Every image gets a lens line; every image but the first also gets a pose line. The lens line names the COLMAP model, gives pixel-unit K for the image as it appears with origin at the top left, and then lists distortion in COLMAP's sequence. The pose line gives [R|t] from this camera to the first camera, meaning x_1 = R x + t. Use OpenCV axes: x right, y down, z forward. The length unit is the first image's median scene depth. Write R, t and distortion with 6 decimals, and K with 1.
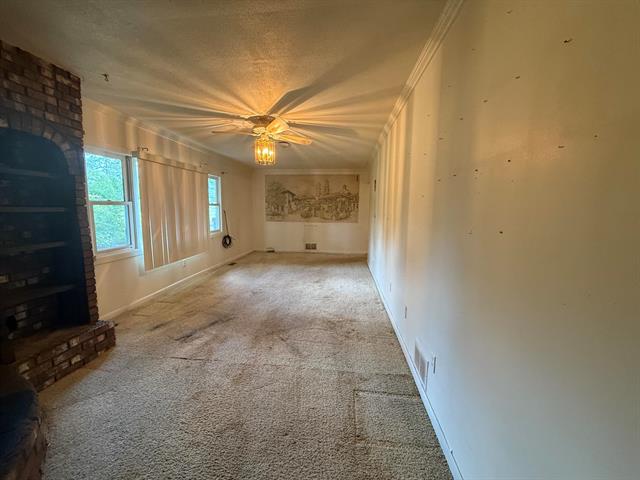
lens RADIAL K [[255.5, 0, 320.0], [0, 255.5, 237.3], [0, 0, 1]] dist [-0.001744, -0.000581]
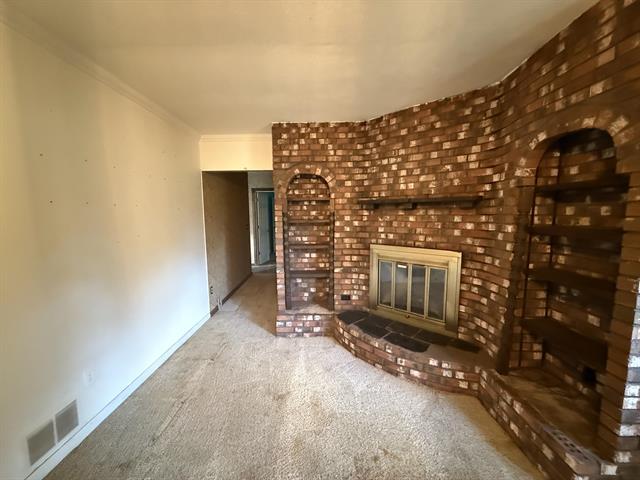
lens RADIAL K [[255.5, 0, 319.6], [0, 255.5, 239.8], [0, 0, 1]] dist [-0.001744, -0.000581]
pose [[-0.996899, 0.003653, -0.078609, -0.334507], [-0.014617, 0.972943, 0.230581, -0.248282], [0.077324, 0.231014, -0.969873, 1.640404]]
